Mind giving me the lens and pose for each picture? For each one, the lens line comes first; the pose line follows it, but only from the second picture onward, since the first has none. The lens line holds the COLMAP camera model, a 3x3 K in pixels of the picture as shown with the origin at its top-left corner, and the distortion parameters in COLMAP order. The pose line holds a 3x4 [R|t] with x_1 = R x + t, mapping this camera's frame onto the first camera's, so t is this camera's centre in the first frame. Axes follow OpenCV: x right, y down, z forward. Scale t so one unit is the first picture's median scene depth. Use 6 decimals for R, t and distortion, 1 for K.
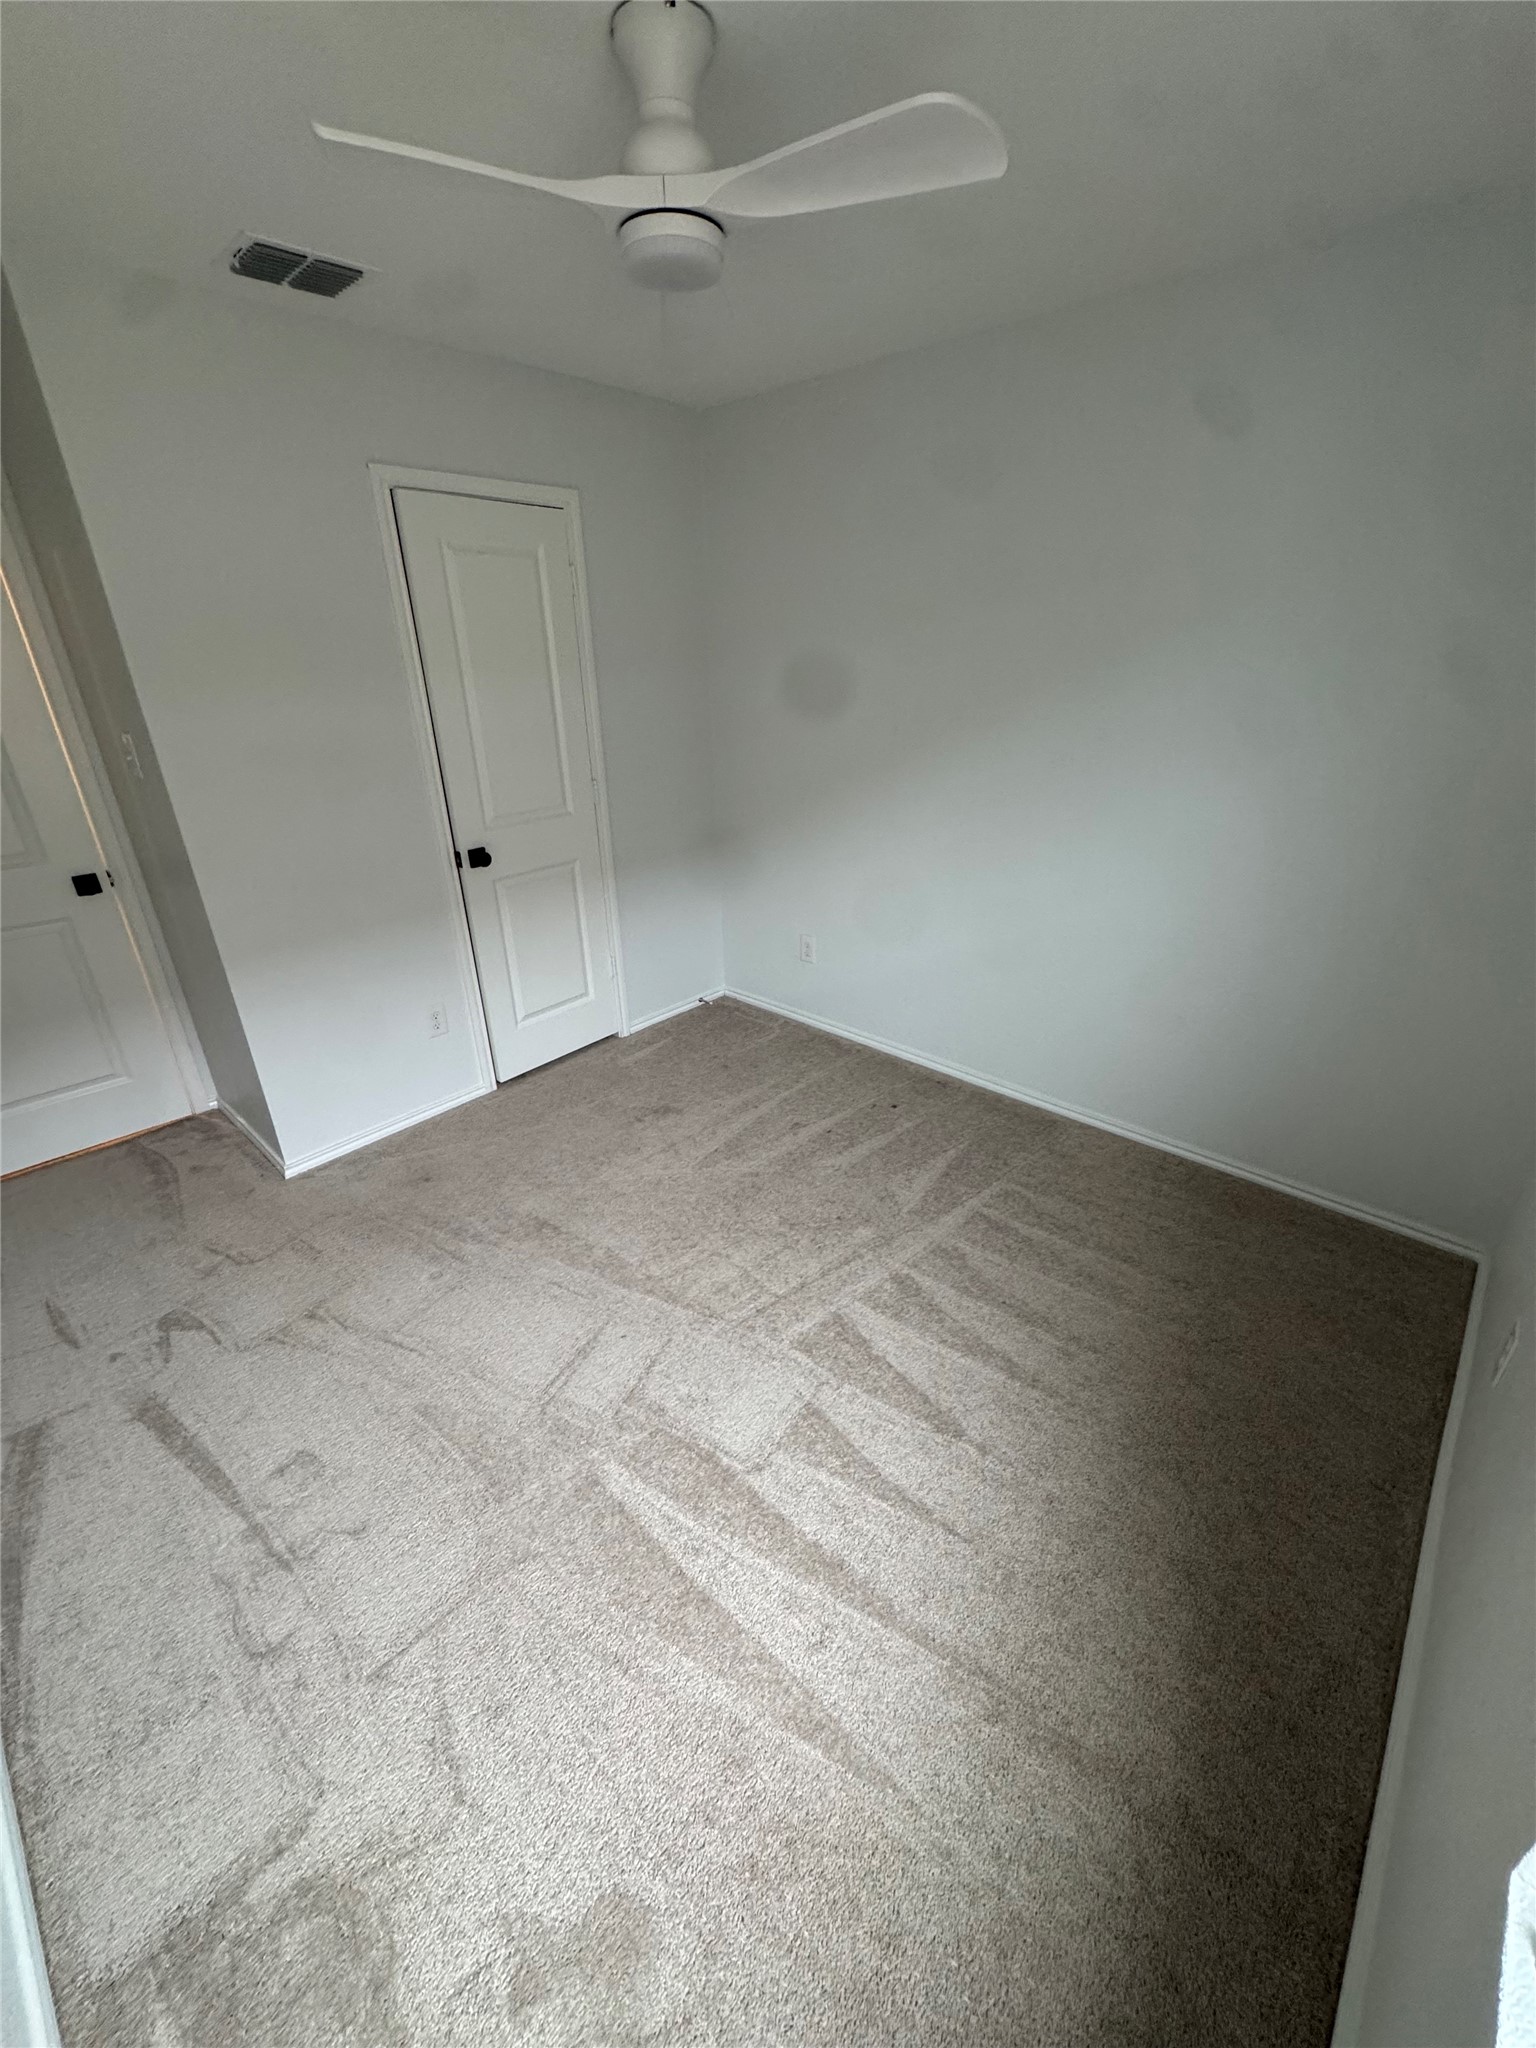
lens RADIAL K [[812.6, 0, 761.1], [0, 812.6, 1009.7], [0, 0, 1]] dist [-0.002307, 0.000867]
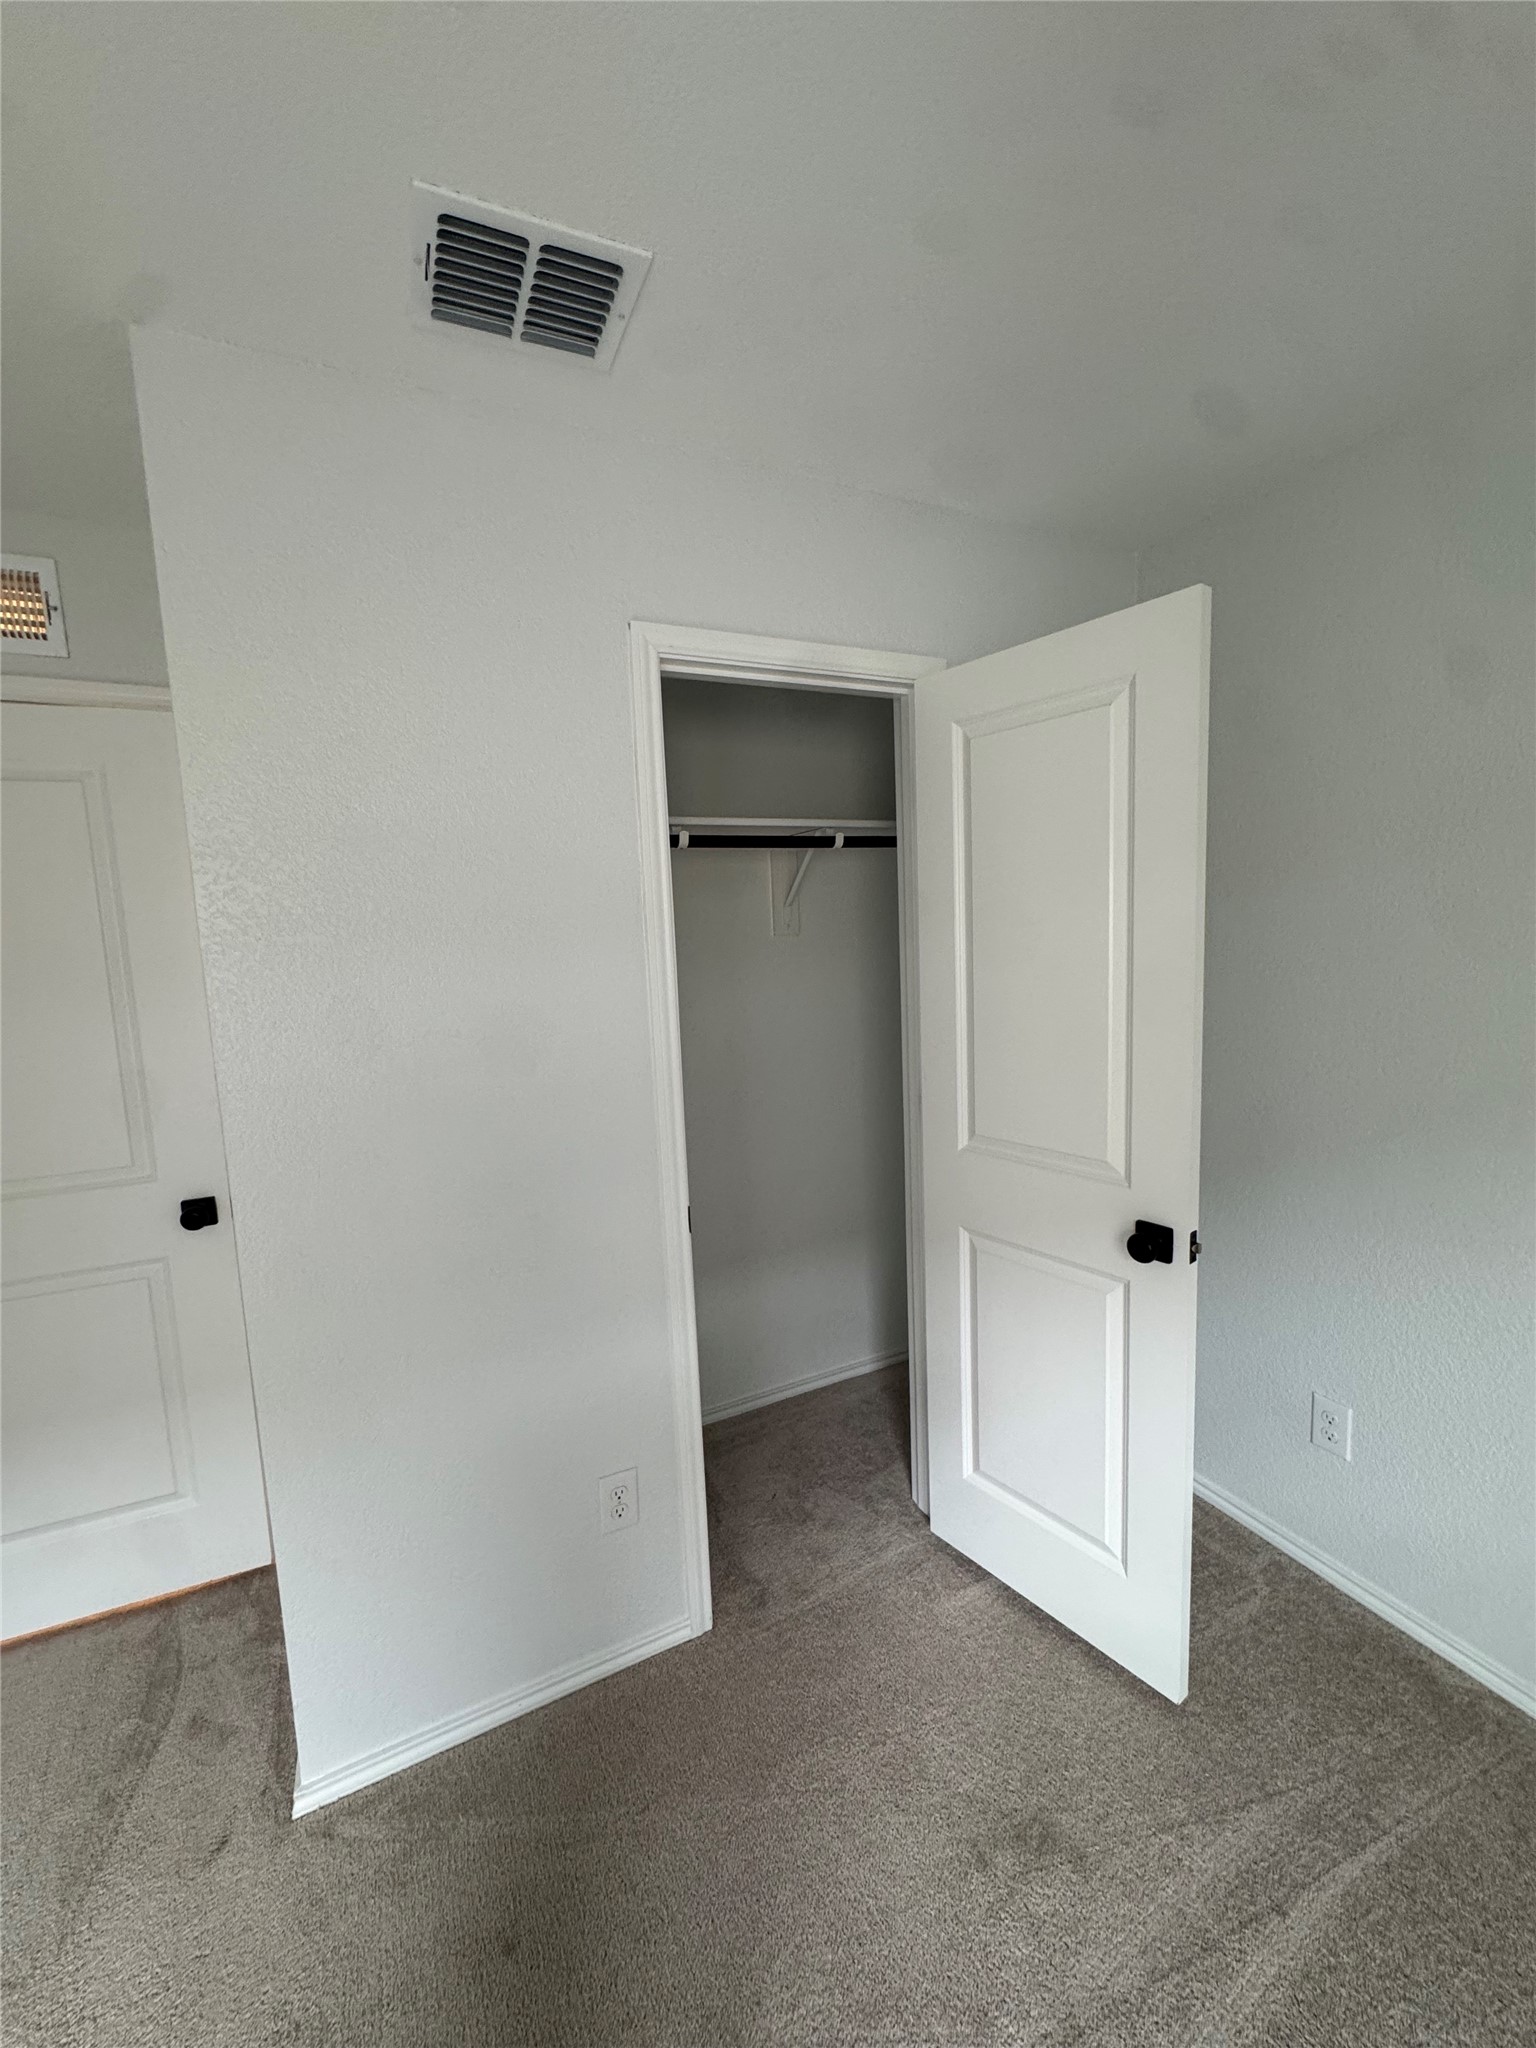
lens RADIAL K [[812.6, 0, 769.3], [0, 812.6, 1017.0], [0, 0, 1]] dist [-0.002307, 0.000867]
pose [[0.931295, 0.021887, -0.363609, -0.115775], [-0.129048, 0.953279, -0.273142, -0.175688], [0.340642, 0.301299, 0.890608, 0.466322]]
